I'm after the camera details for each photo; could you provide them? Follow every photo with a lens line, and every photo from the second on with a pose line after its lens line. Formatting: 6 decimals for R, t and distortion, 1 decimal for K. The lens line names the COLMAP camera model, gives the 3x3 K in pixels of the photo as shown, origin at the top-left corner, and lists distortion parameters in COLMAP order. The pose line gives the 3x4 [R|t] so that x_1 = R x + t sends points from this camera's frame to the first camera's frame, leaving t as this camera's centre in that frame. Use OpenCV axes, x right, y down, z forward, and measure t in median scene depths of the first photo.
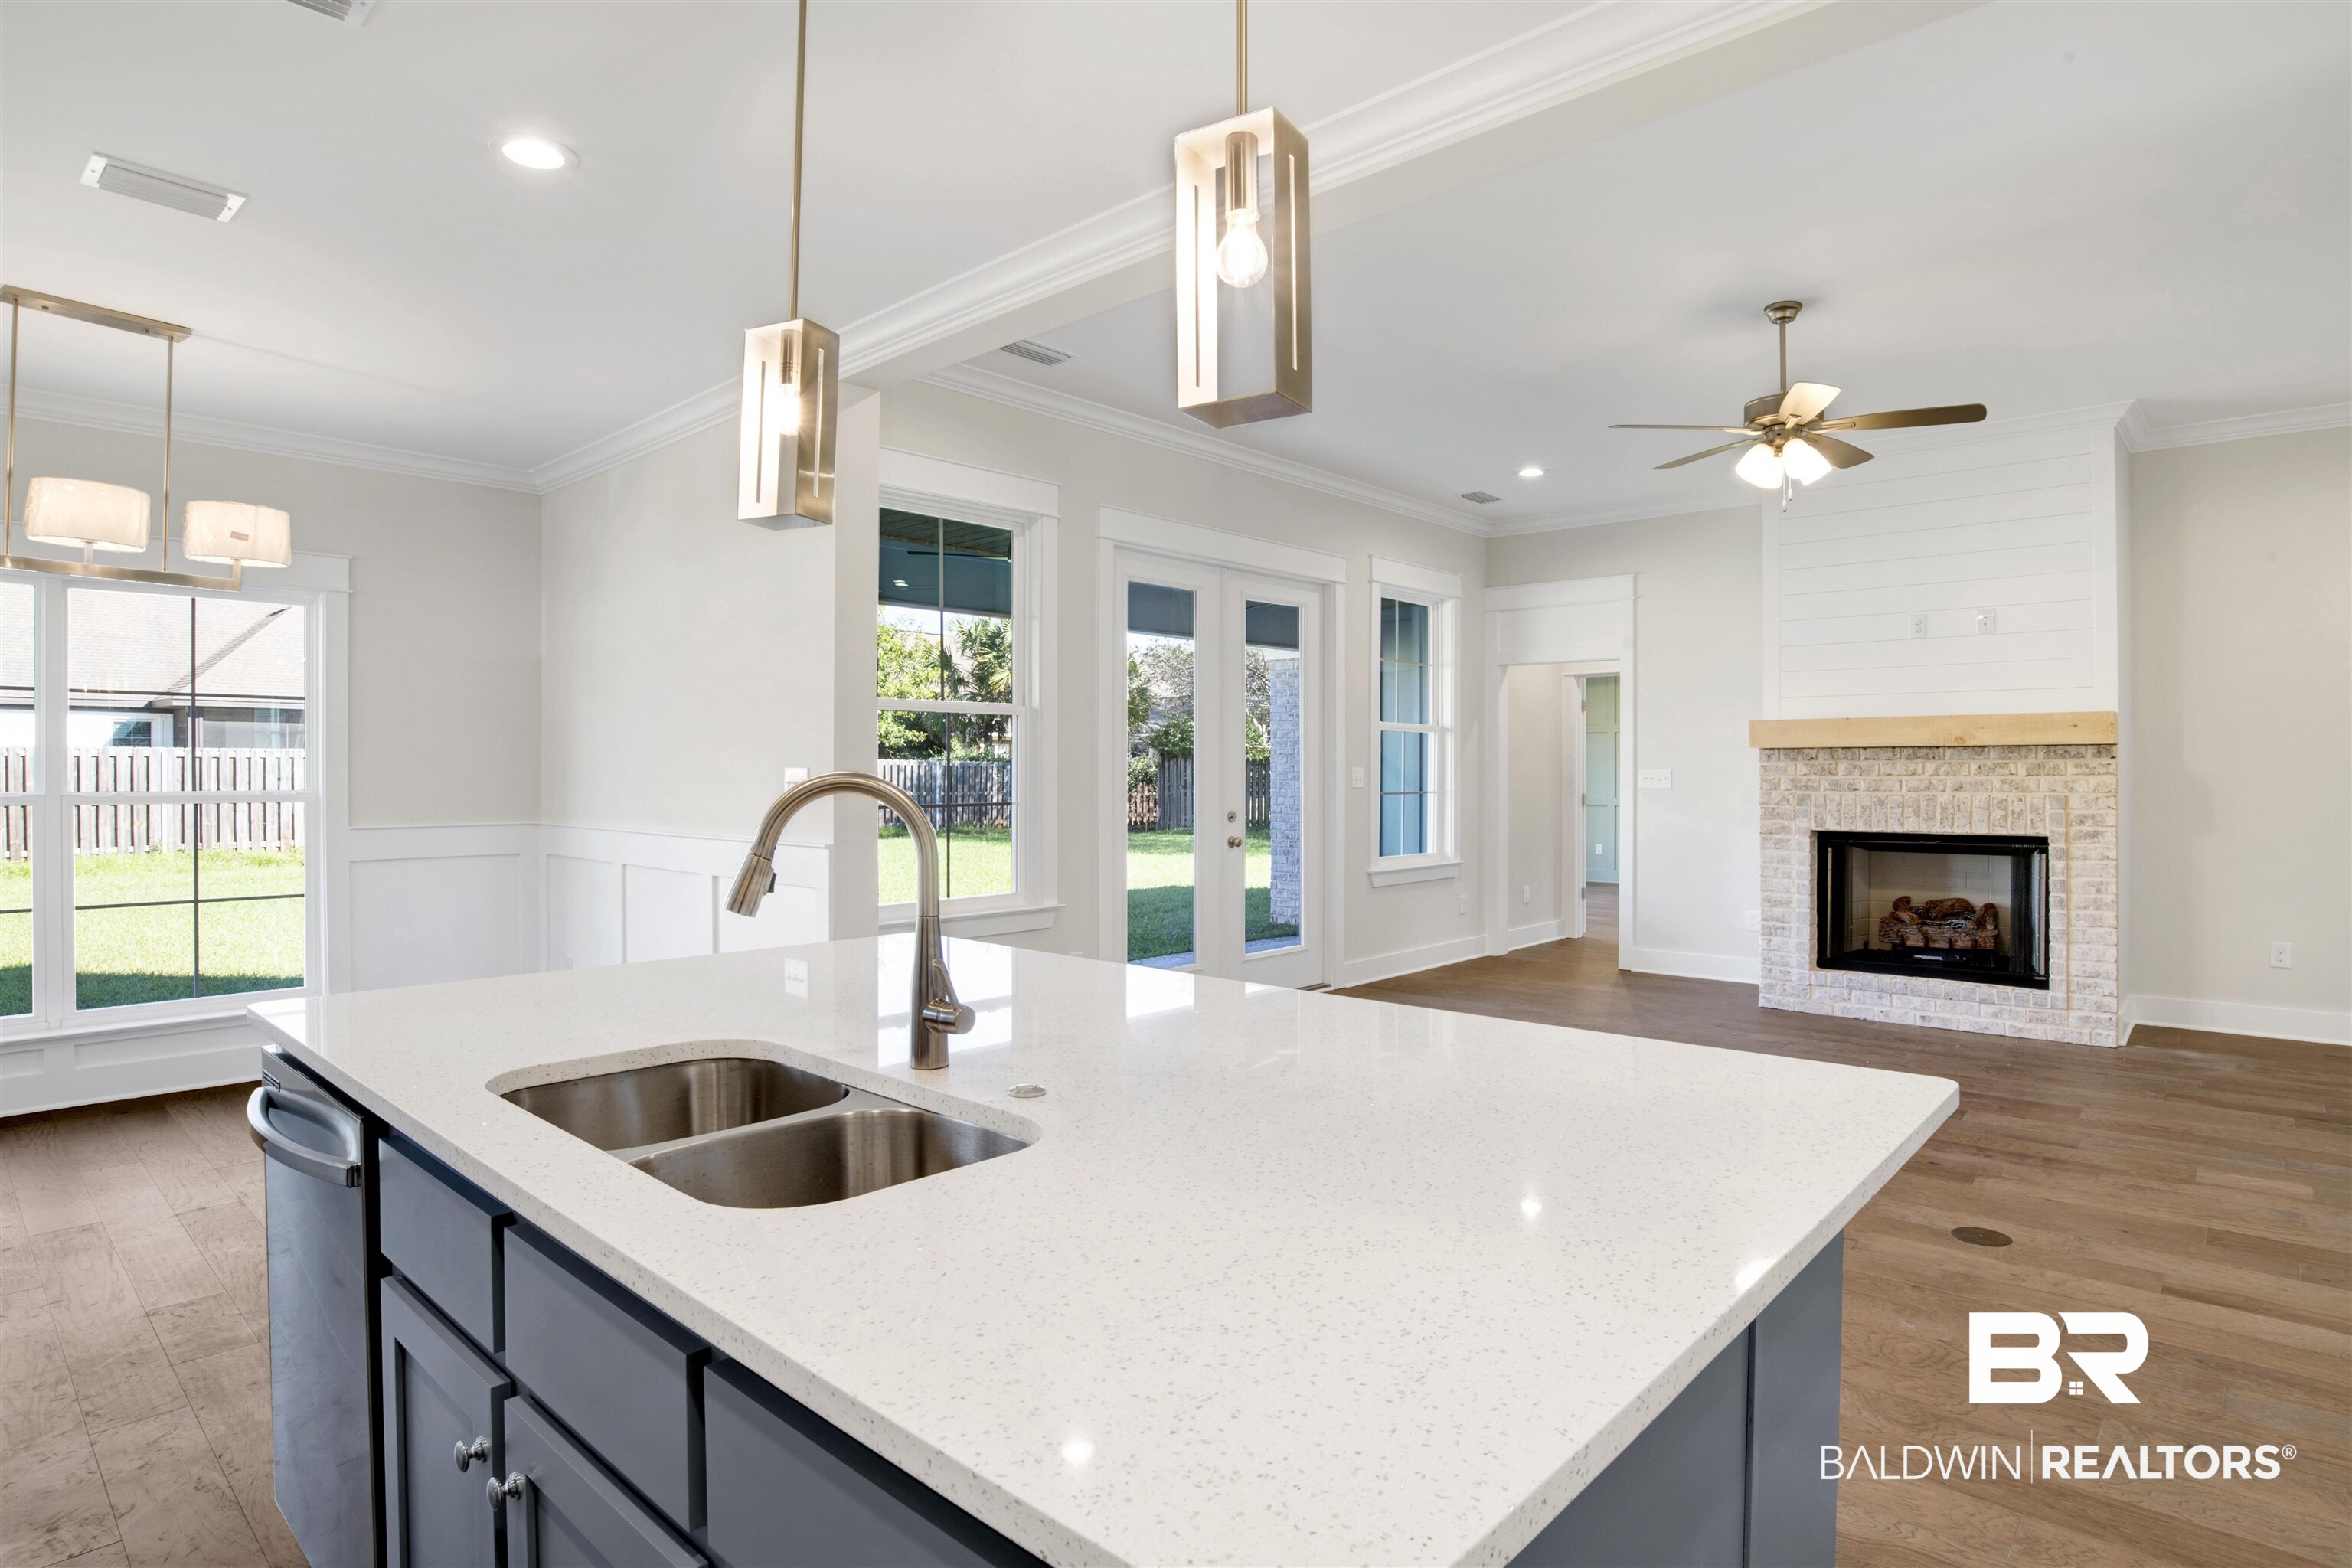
lens RADIAL K [[1262.3, 0, 1183.8], [0, 1262.3, 772.7], [0, 0, 1]] dist [-0.072980, 0.027660]
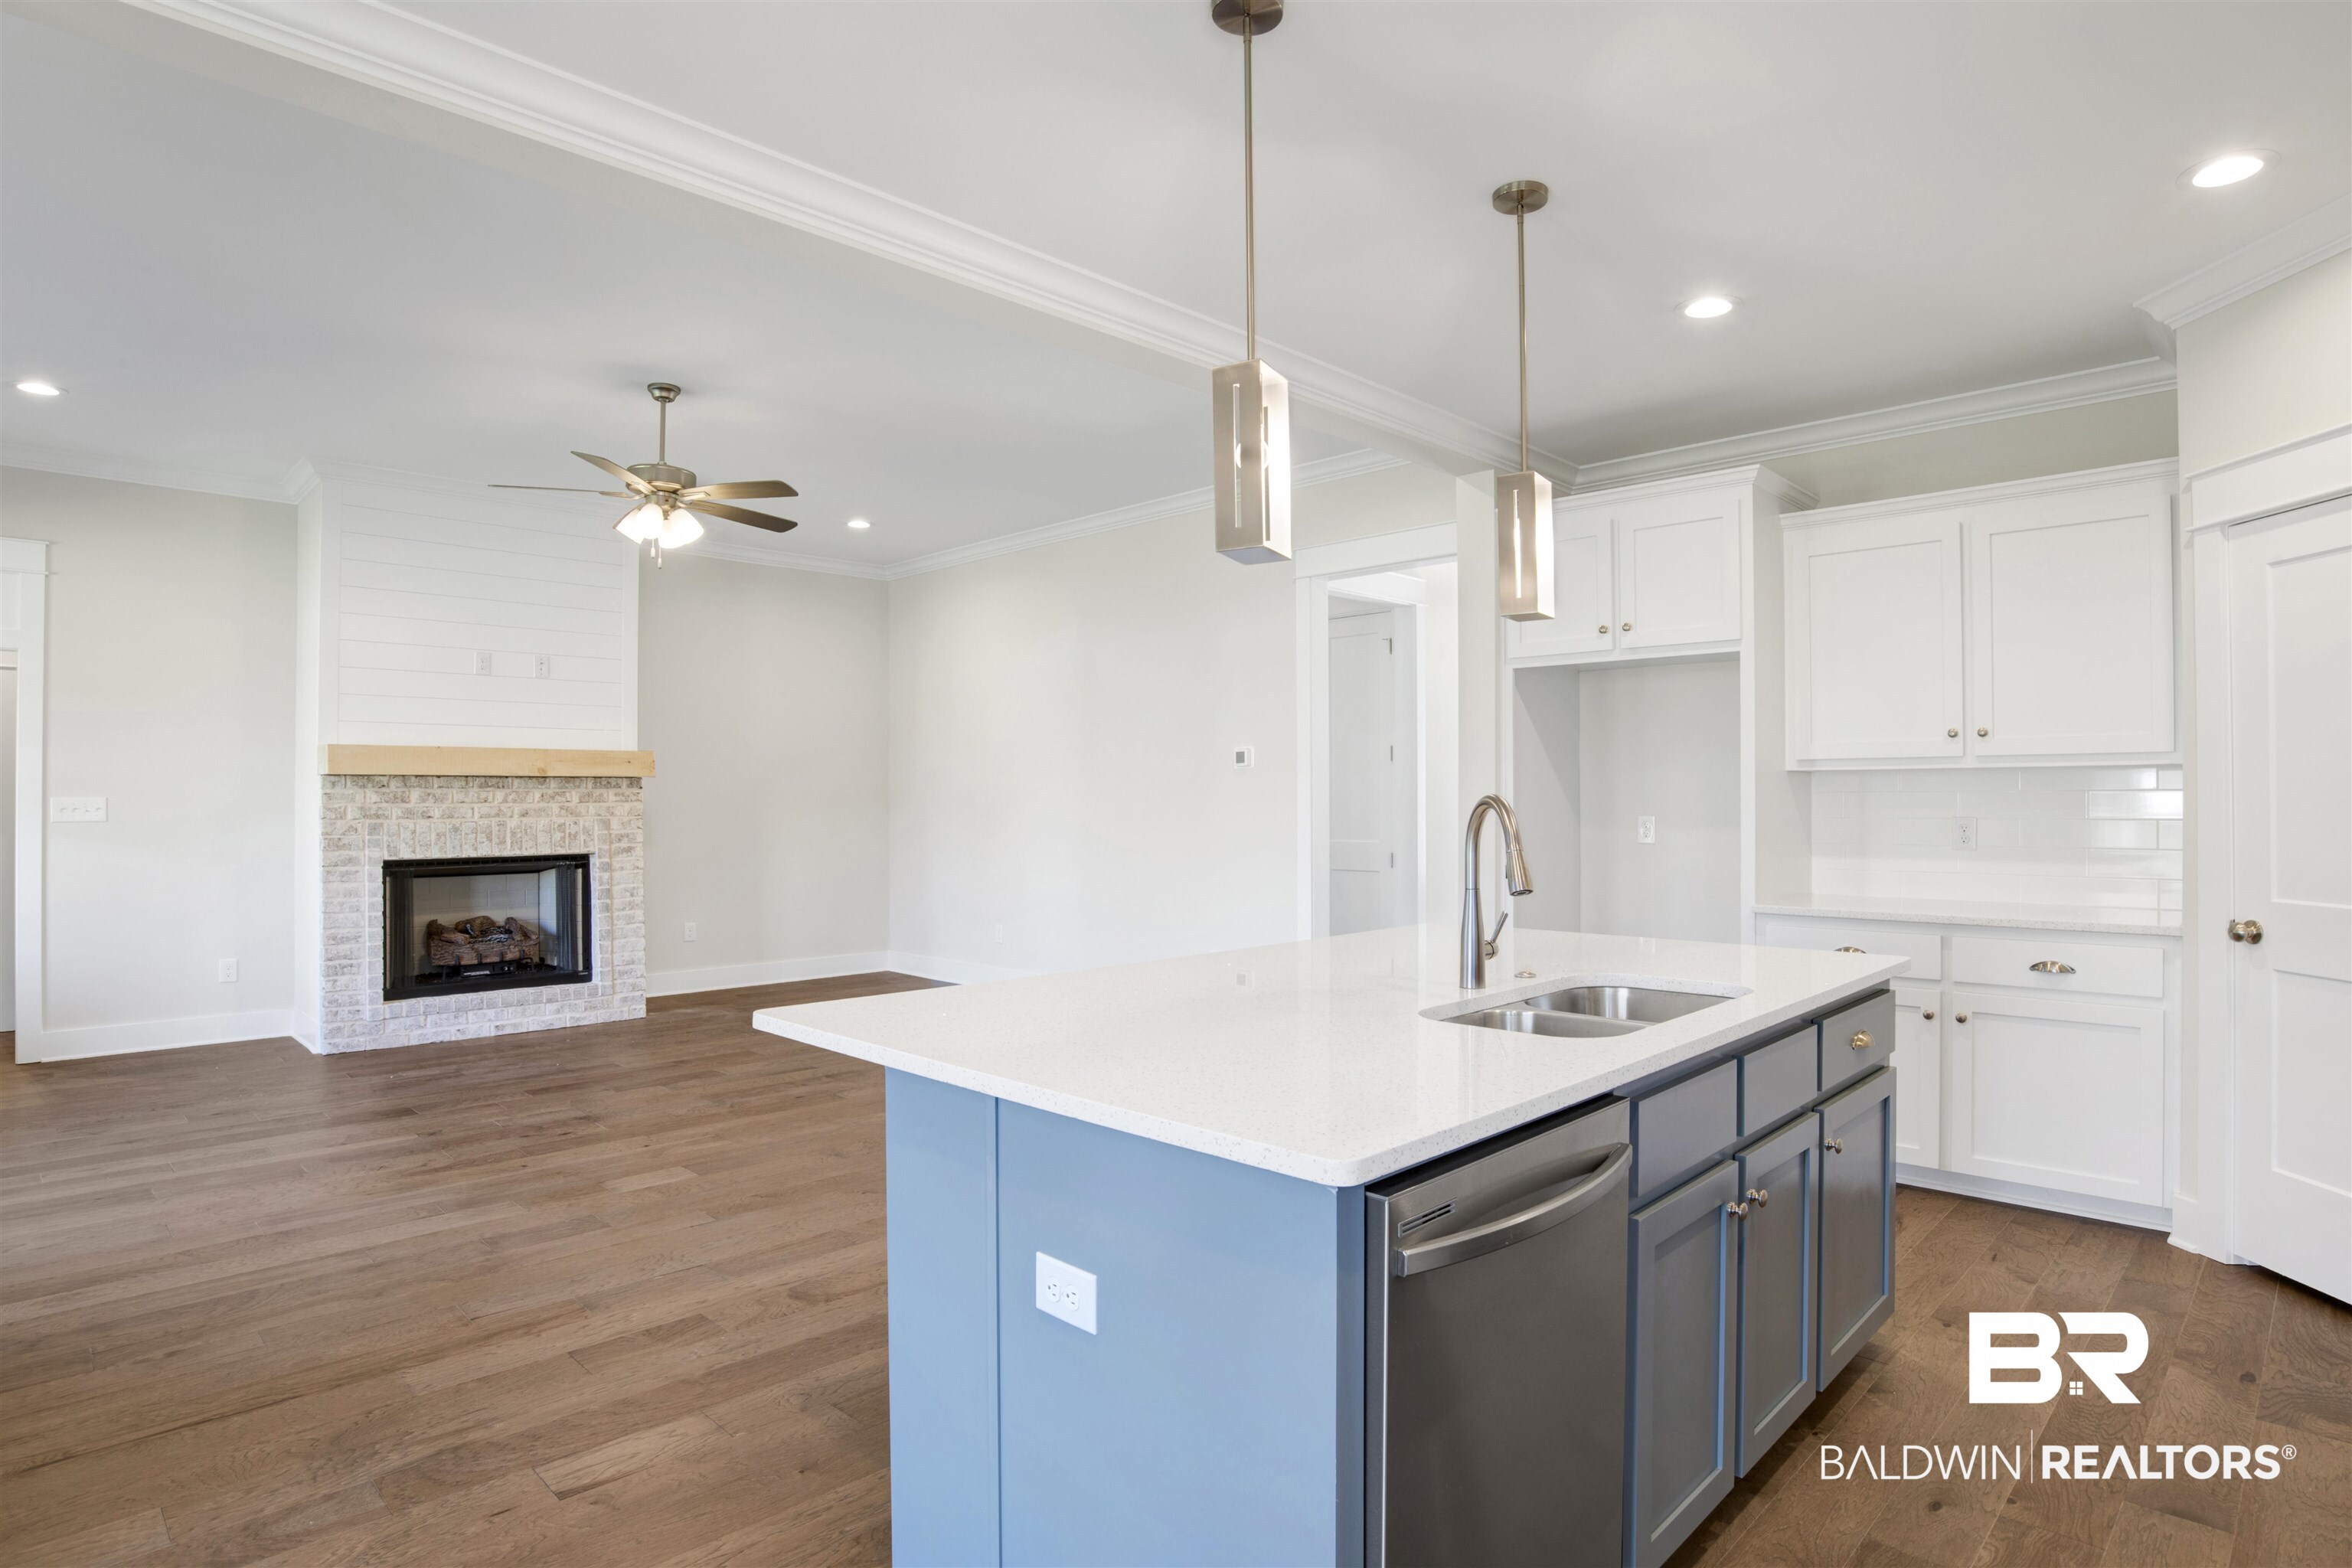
lens RADIAL K [[1262.3, 0, 1211.9], [0, 1262.3, 789.6], [0, 0, 1]] dist [-0.072980, 0.027660]
pose [[0.032010, 0.005745, 0.999471, -0.449793], [0.004039, 0.999975, -0.005877, -0.000372], [-0.999479, 0.004225, 0.031986, 0.330839]]
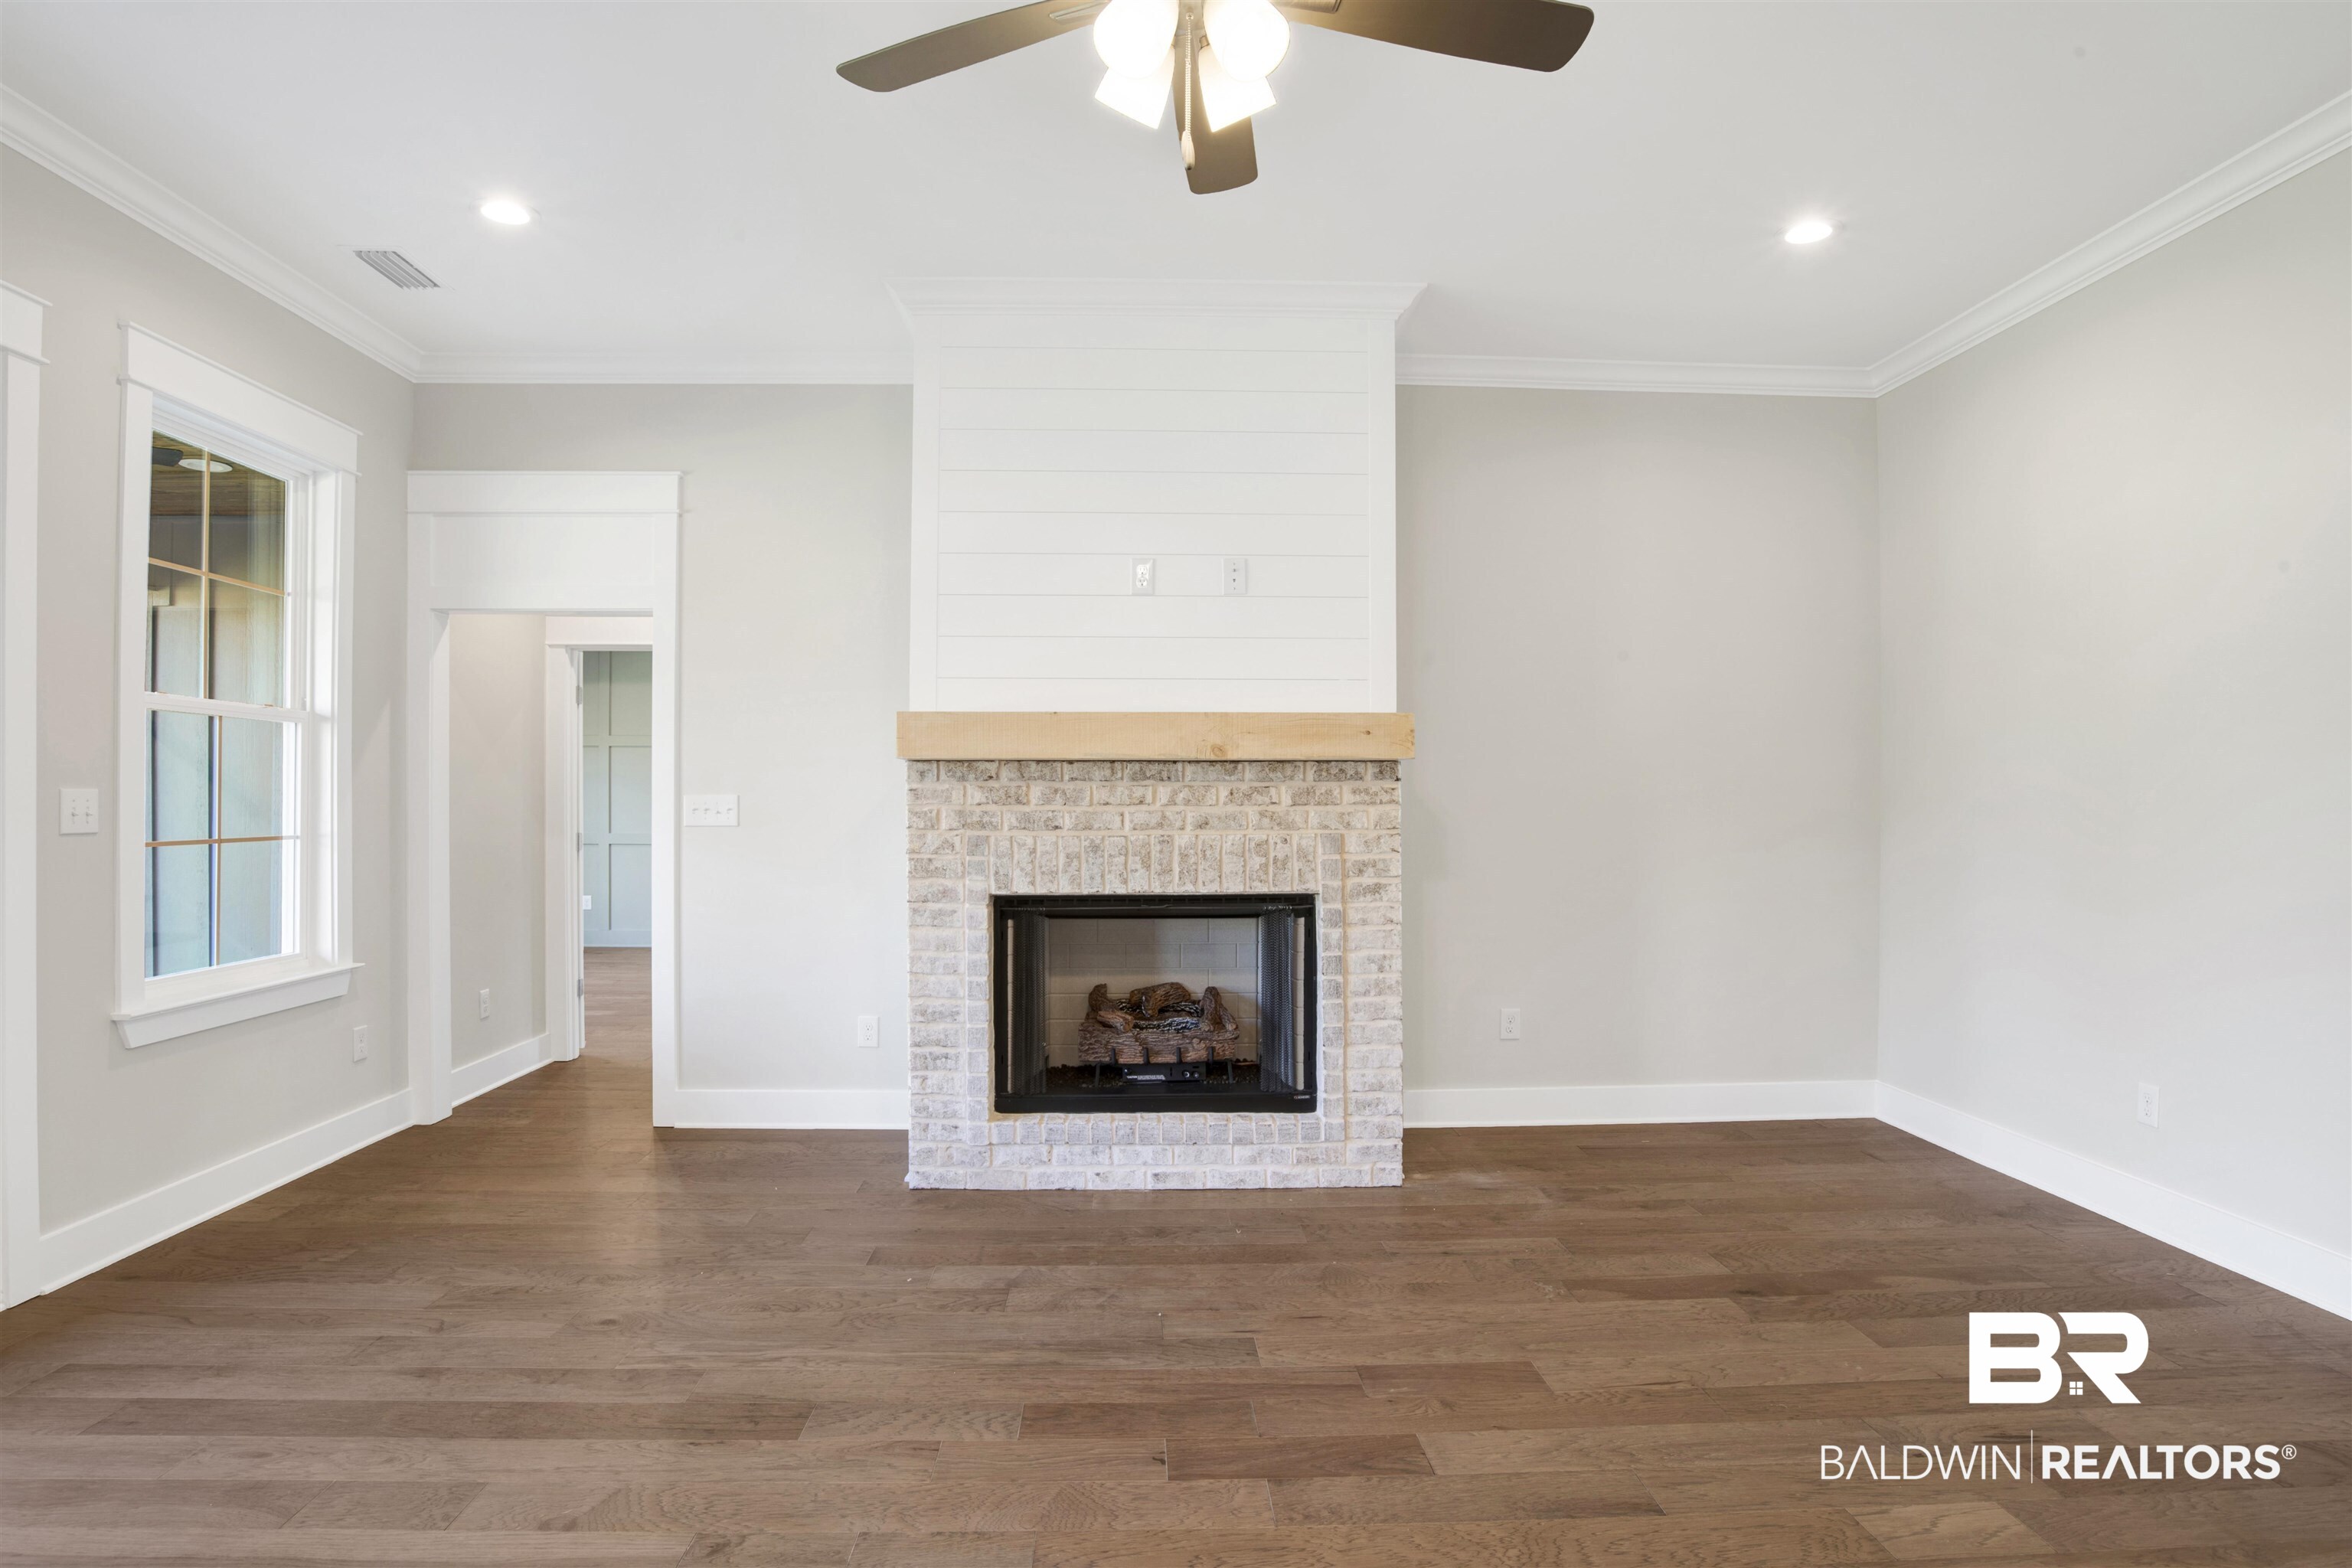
lens RADIAL K [[1262.3, 0, 1170.1], [0, 1262.3, 812.4], [0, 0, 1]] dist [-0.072980, 0.027660]
pose [[0.716167, -0.004969, 0.697912, 0.138713], [-0.000983, 0.999966, 0.008129, 0.000713], [-0.697929, -0.006508, 0.716138, 0.507478]]
